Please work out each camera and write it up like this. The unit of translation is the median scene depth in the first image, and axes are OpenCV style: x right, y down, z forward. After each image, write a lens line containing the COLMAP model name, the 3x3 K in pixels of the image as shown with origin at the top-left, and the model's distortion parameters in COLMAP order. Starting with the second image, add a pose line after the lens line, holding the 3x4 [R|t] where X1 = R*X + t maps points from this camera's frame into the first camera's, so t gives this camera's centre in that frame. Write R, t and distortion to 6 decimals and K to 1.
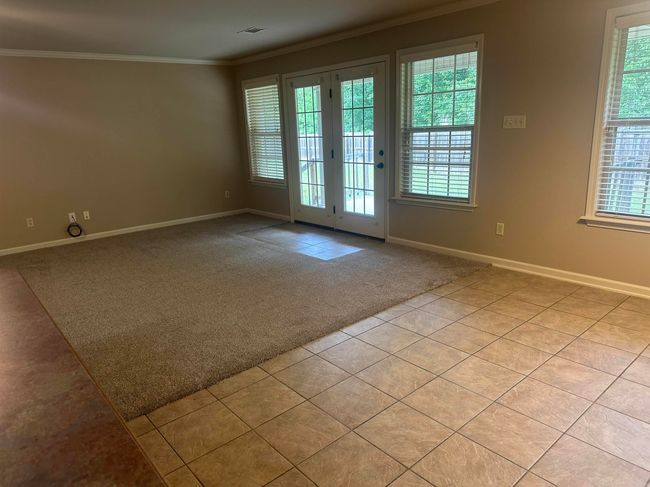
lens RADIAL K [[454.3, 0, 314.3], [0, 454.3, 253.9], [0, 0, 1]] dist [0.053490, -0.064325]
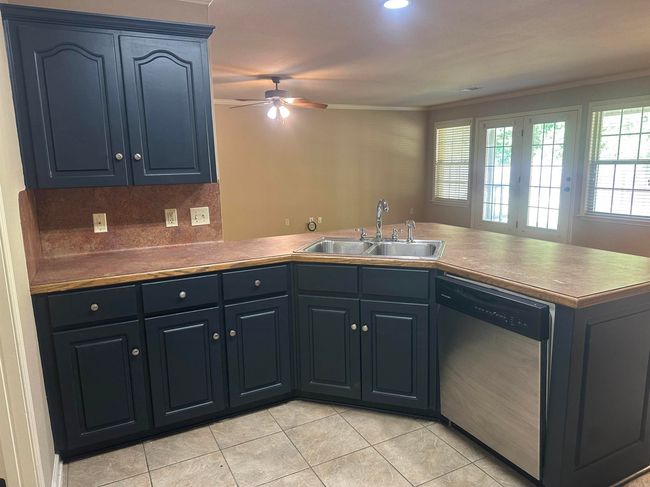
lens RADIAL K [[454.3, 0, 318.3], [0, 454.3, 248.7], [0, 0, 1]] dist [0.053490, -0.064325]
pose [[0.974089, 0.060962, -0.217795, -0.235166], [-0.077117, 0.994805, -0.066452, 0.105250], [0.212613, 0.081526, 0.973730, -0.363722]]
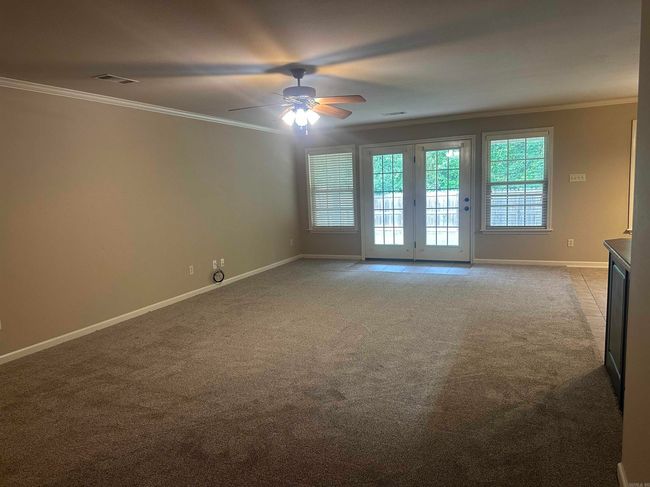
lens RADIAL K [[454.3, 0, 323.8], [0, 454.3, 244.4], [0, 0, 1]] dist [0.053490, -0.064325]
pose [[0.909496, -0.050211, 0.412669, -0.836539], [0.117578, 0.983216, -0.139504, 0.060193], [-0.398739, 0.175399, 0.900135, -0.079949]]
